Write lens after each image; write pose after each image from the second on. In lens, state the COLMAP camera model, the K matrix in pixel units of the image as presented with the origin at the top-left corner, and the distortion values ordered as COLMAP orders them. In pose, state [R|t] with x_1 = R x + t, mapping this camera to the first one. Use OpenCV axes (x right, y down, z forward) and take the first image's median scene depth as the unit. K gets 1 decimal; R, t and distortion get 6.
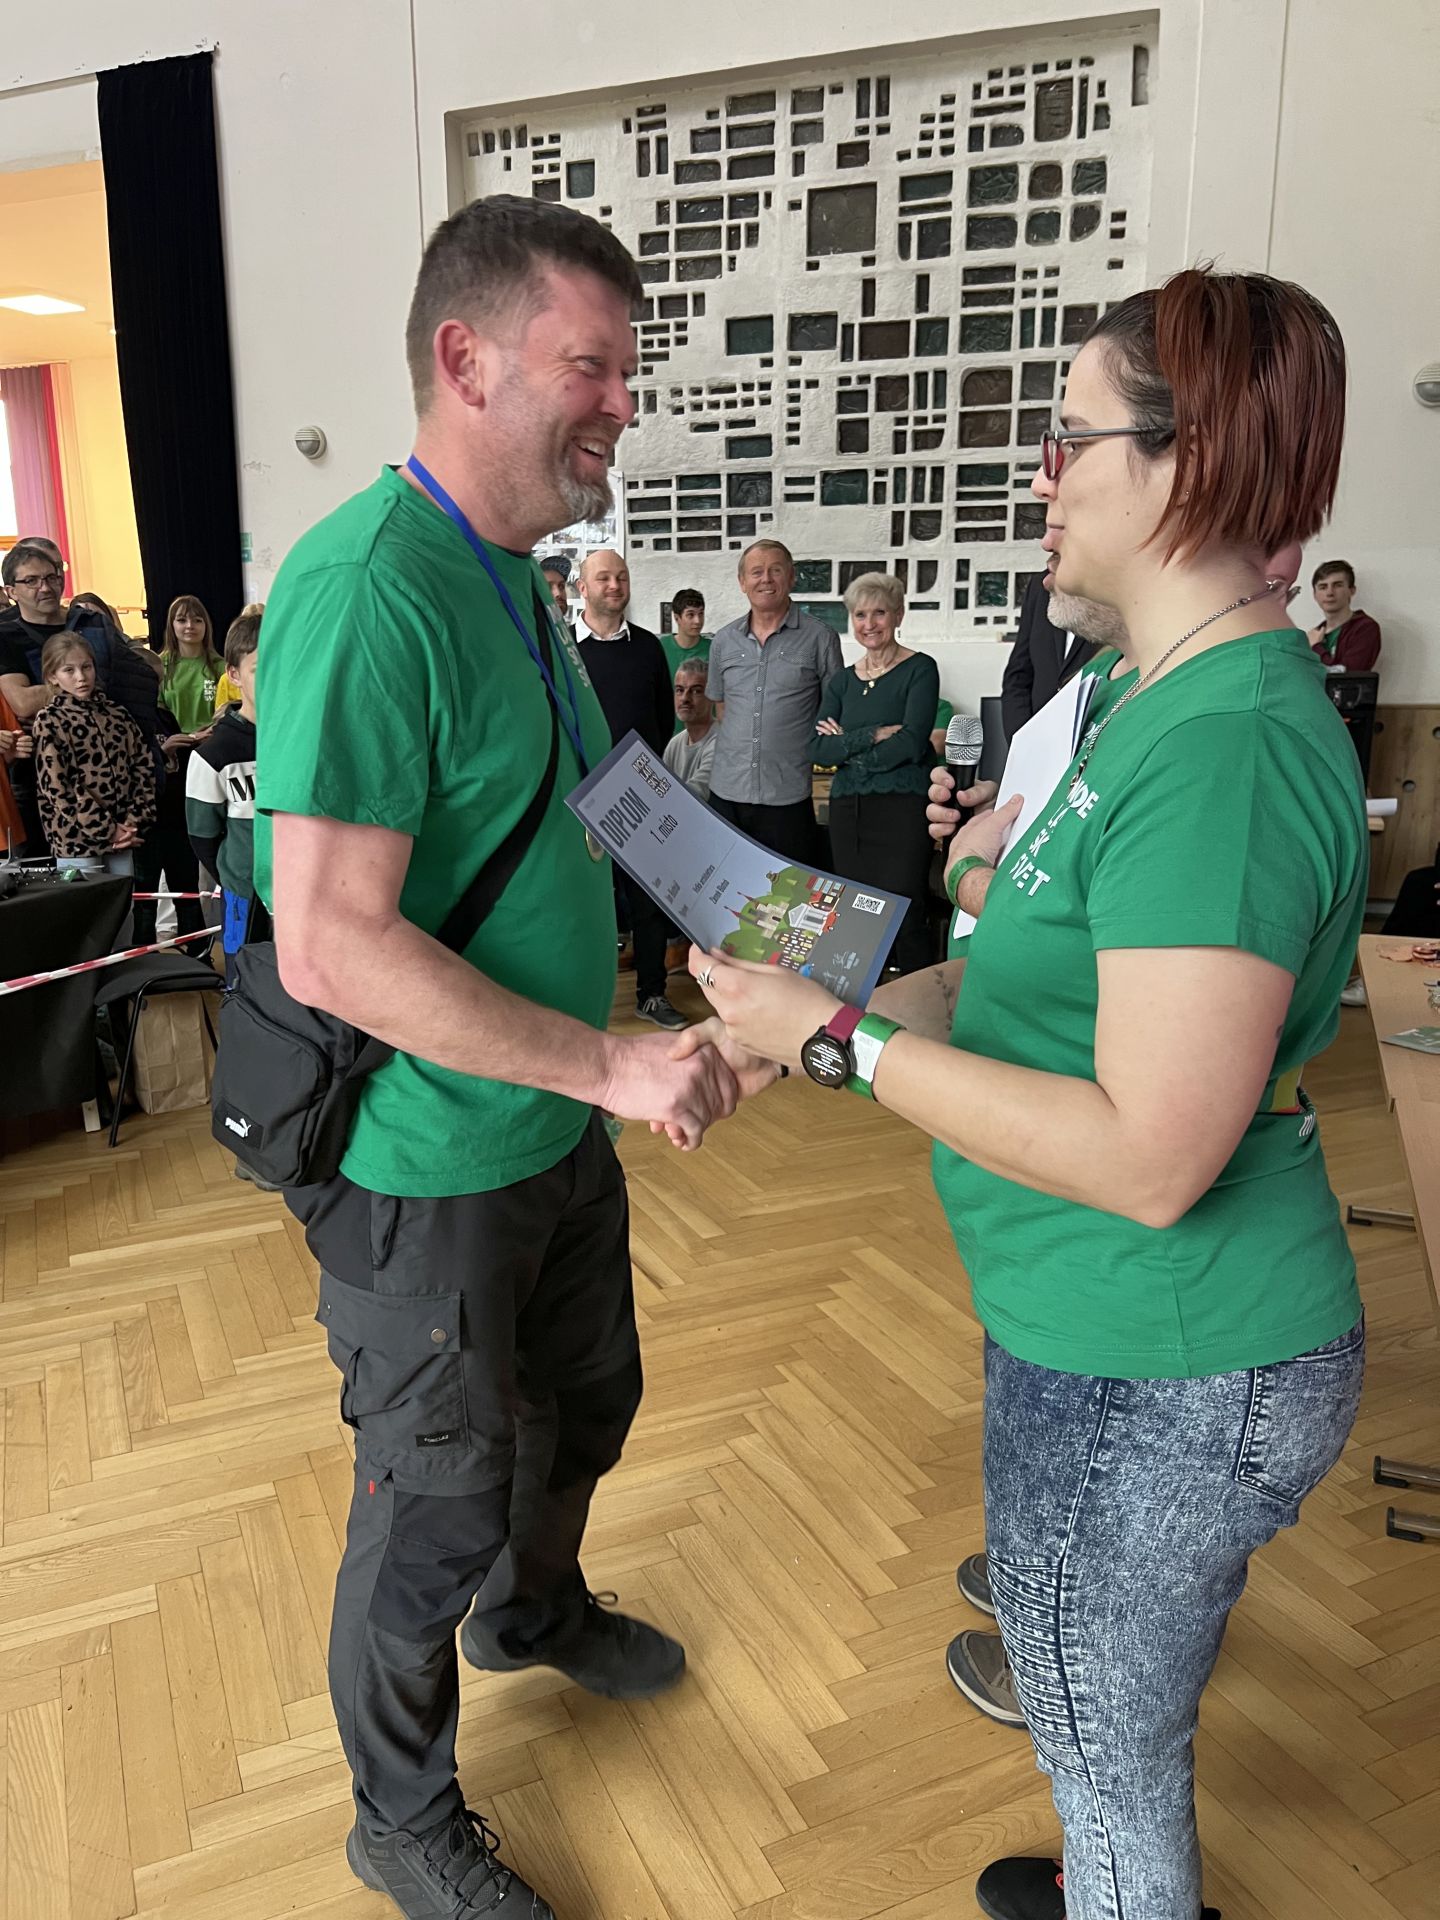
lens RADIAL K [[1436.4, 0, 696.5], [0, 1436.4, 993.0], [0, 0, 1]] dist [0.010942, 0.009223]
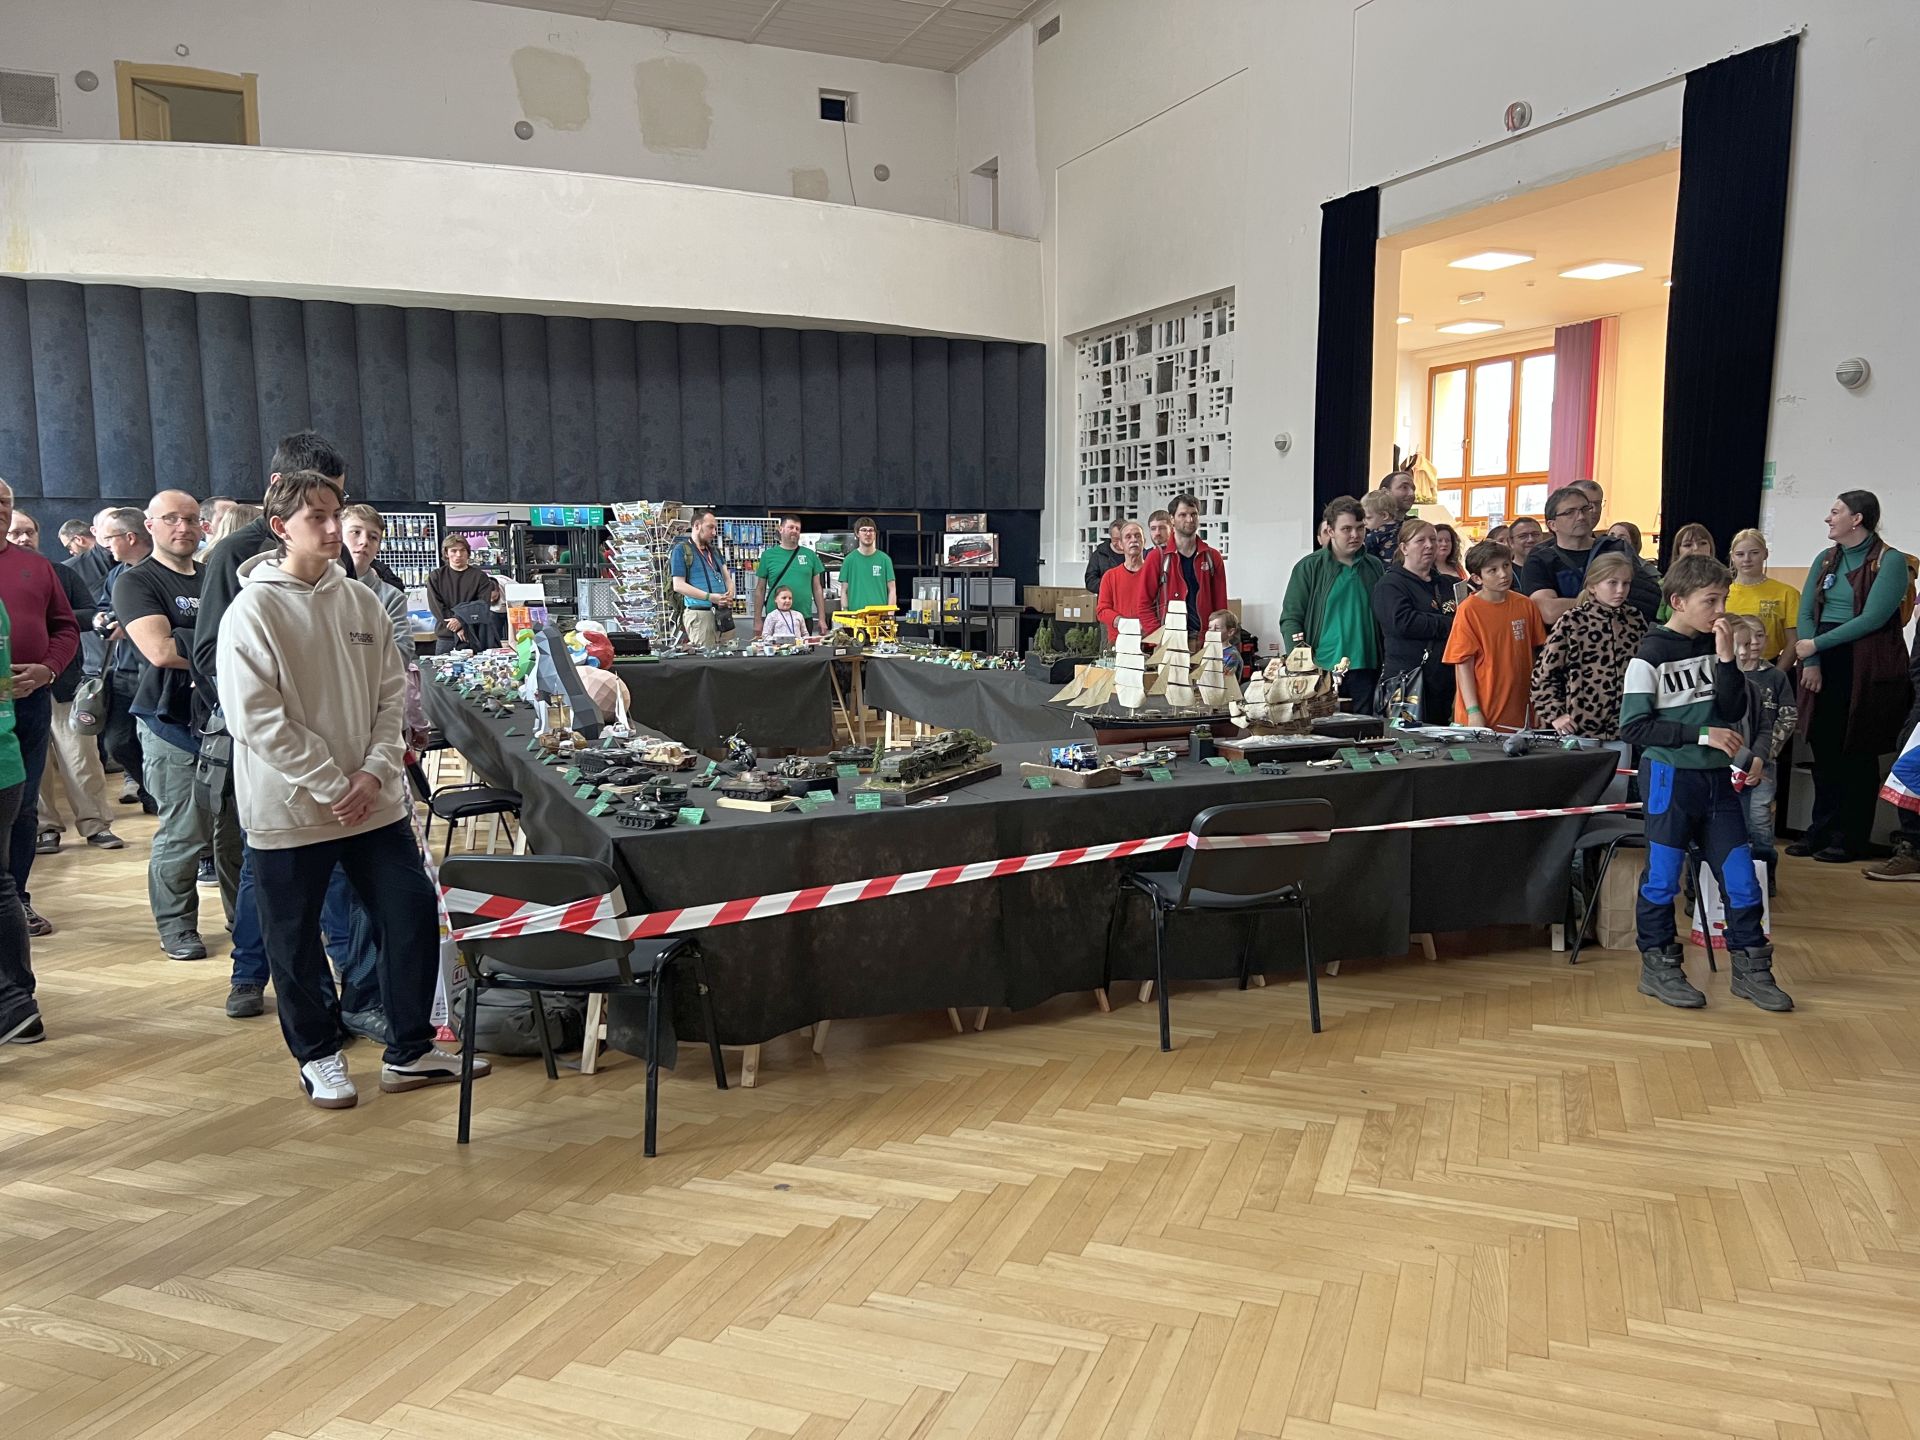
lens RADIAL K [[1477.6, 0, 954.6], [0, 1477.6, 771.6], [0, 0, 1]] dist [0.060550, -0.063974]
pose [[0.706757, 0.104122, -0.699752, 0.058677], [-0.173928, 0.984325, -0.029204, 0.043424], [0.685743, 0.142347, 0.713789, -0.179459]]
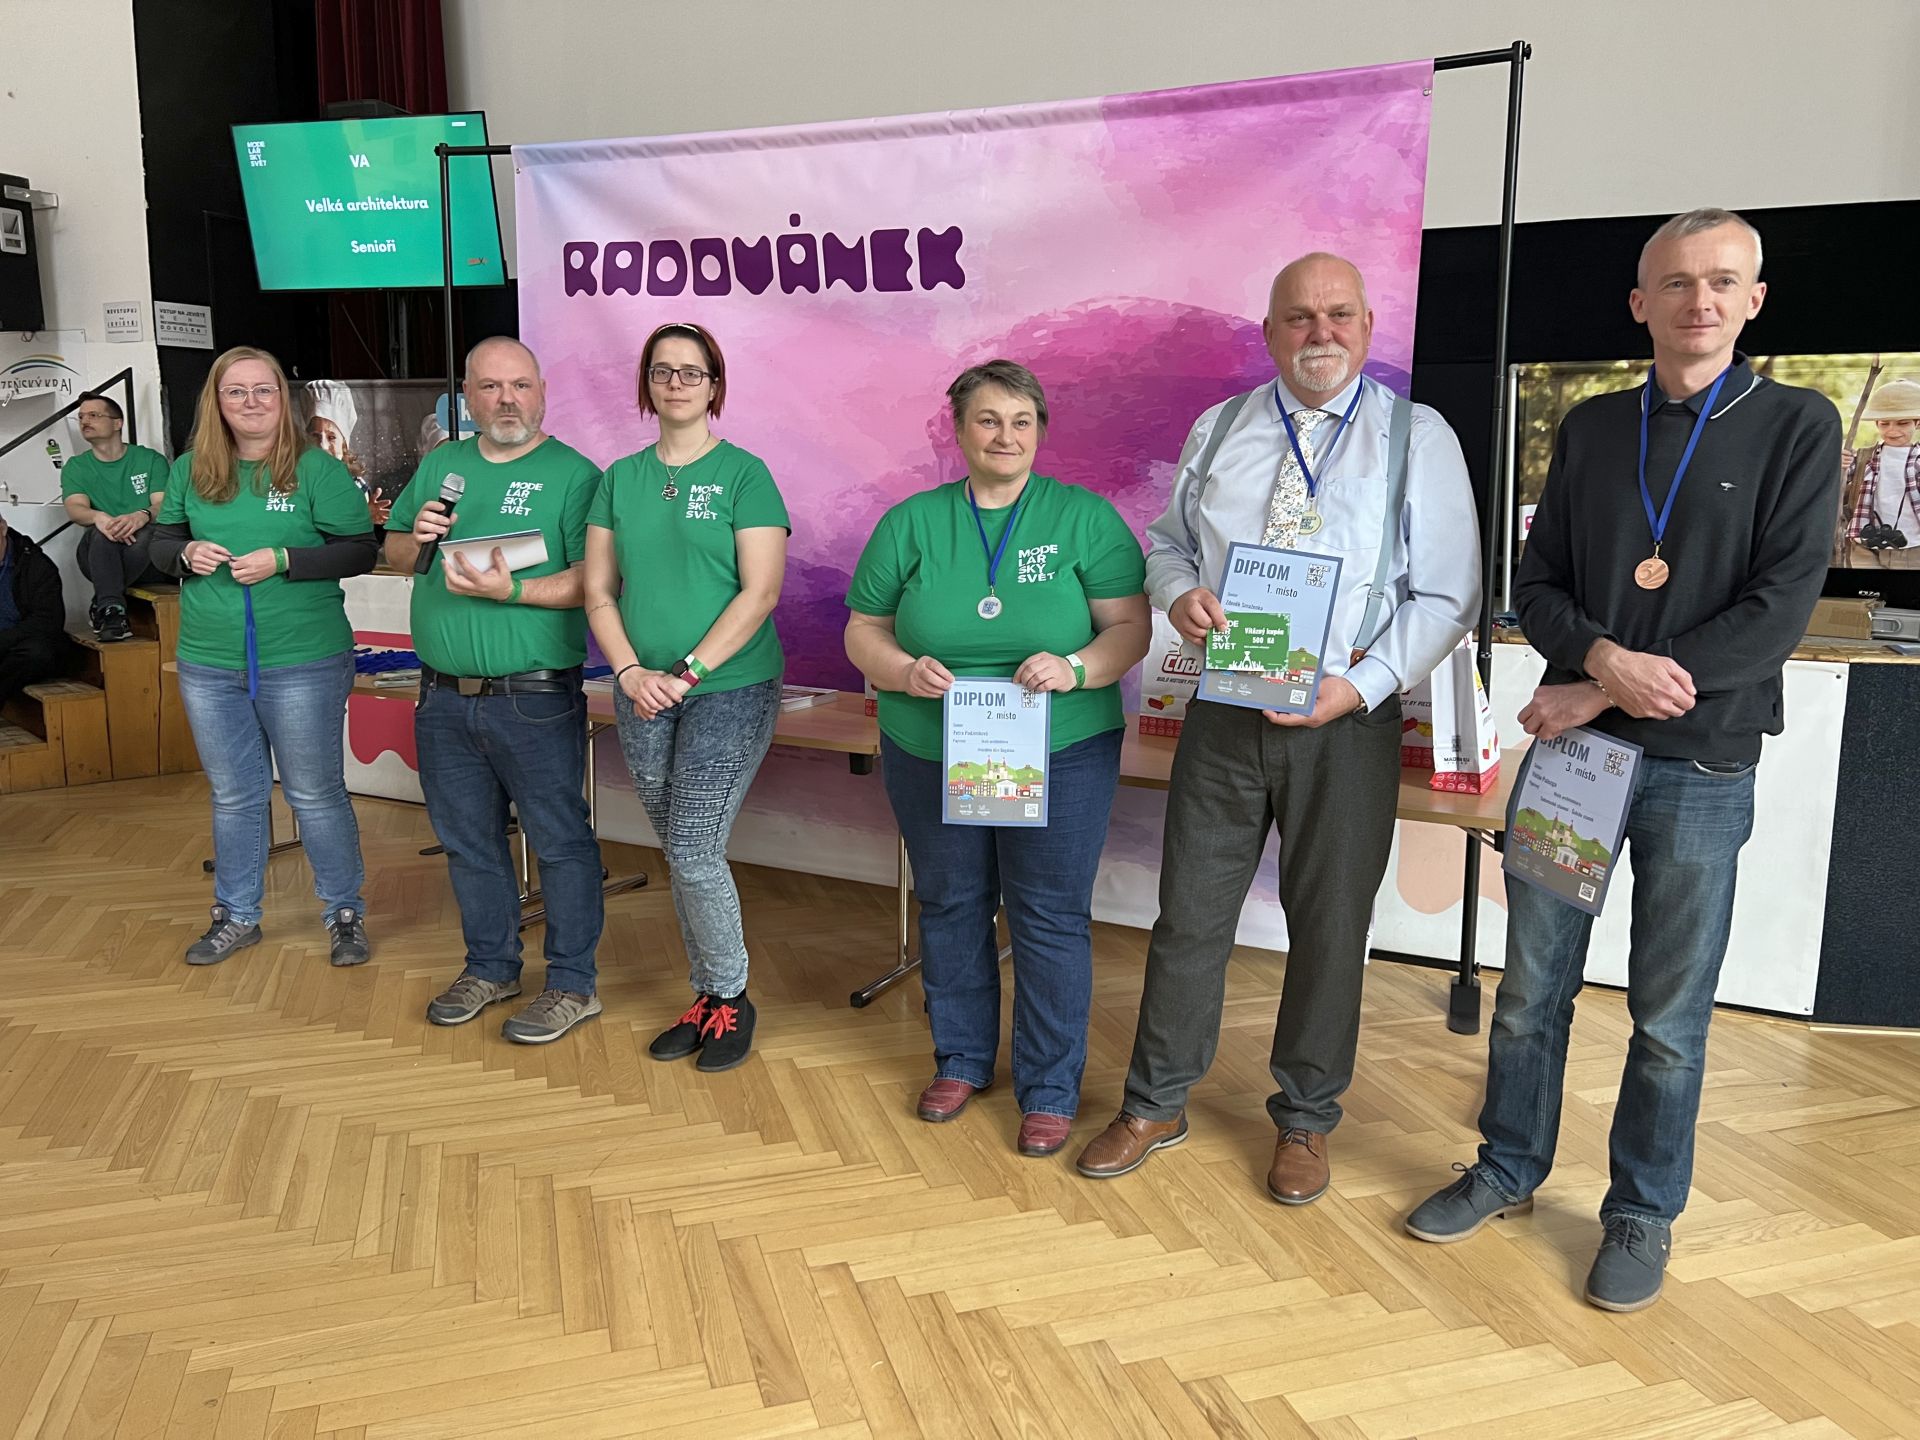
lens RADIAL K [[1440.4, 0, 972.8], [0, 1440.4, 706.6], [0, 0, 1]] dist [0.043288, -0.045265]
pose [[0.102649, -0.155584, 0.982475, -0.428610], [0.232645, 0.964054, 0.128360, -0.000492], [-0.967130, 0.215392, 0.135155, 0.045340]]
